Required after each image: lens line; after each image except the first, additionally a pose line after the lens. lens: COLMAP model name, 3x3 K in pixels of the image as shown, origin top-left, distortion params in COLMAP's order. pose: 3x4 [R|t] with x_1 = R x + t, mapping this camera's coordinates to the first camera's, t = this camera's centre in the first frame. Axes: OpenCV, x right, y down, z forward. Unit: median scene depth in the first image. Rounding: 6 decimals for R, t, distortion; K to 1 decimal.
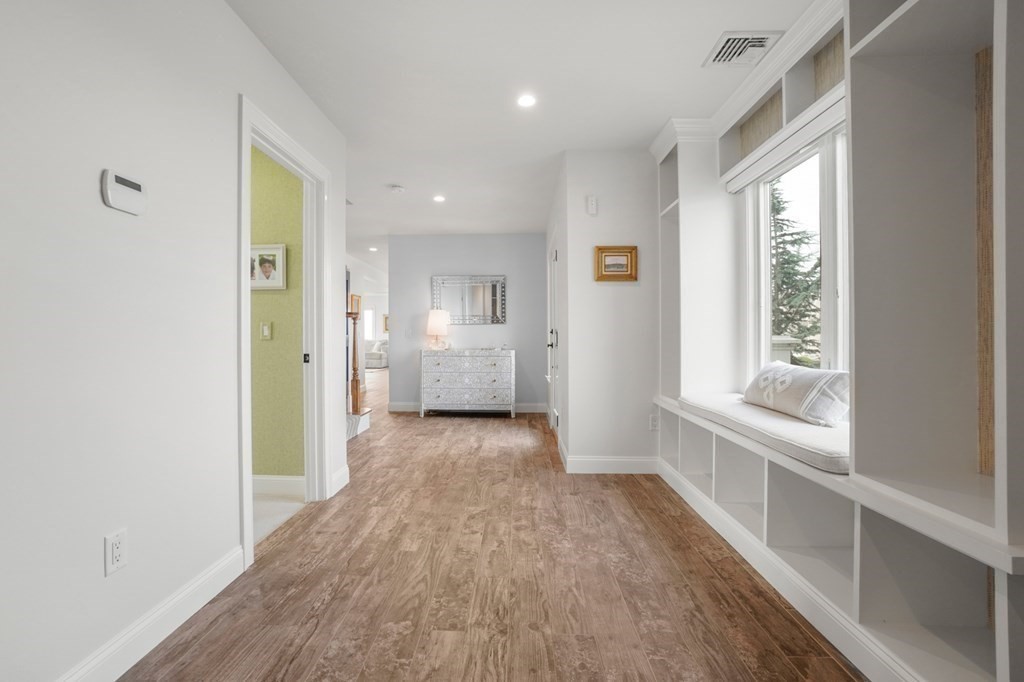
lens RADIAL K [[473.0, 0, 494.4], [0, 473.0, 335.1], [0, 0, 1]] dist [-0.073217, 0.027770]
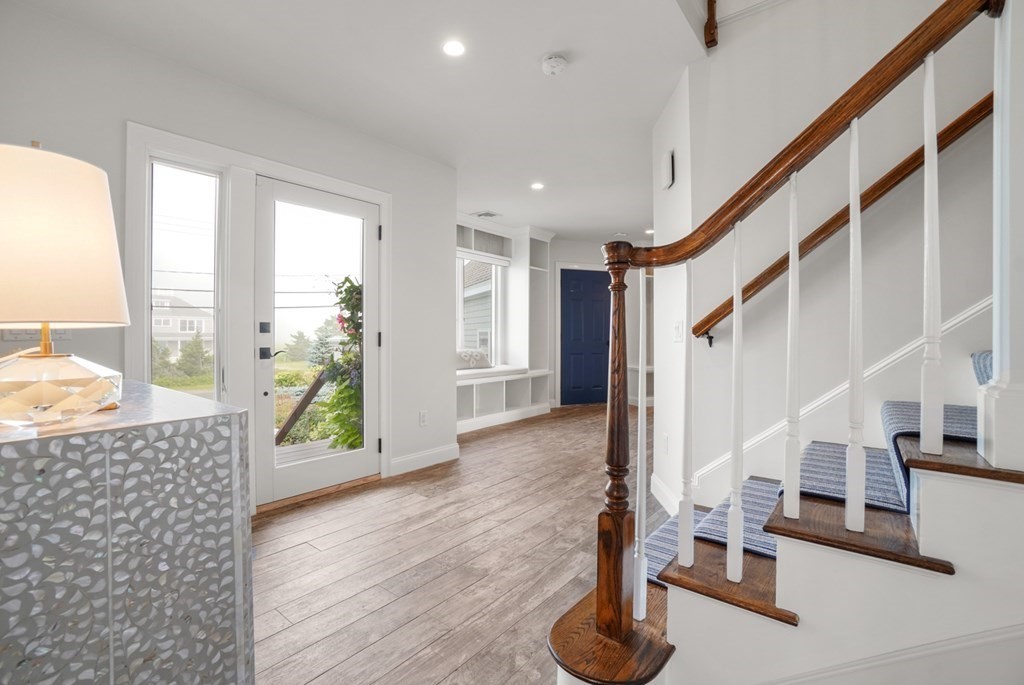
lens RADIAL K [[473.0, 0, 494.4], [0, 473.0, 336.6], [0, 0, 1]] dist [-0.073217, 0.027770]
pose [[-0.809901, -0.002725, 0.586561, -1.112543], [-0.003440, 0.999994, -0.000104, 0.000441], [-0.586557, -0.002102, -0.809905, 3.573729]]
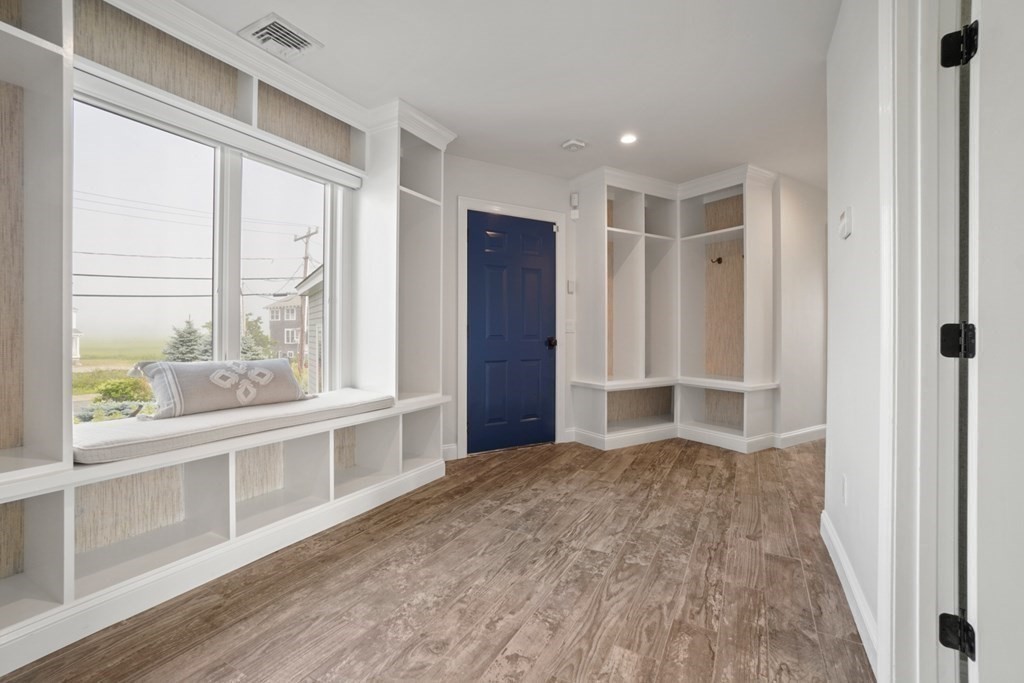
lens RADIAL K [[473.0, 0, 494.4], [0, 473.0, 335.6], [0, 0, 1]] dist [-0.073217, 0.027770]
pose [[-0.894733, -0.005666, 0.446566, -0.372107], [-0.004186, 0.999982, 0.004301, 0.008168], [-0.446583, 0.001979, -0.894740, 2.024287]]
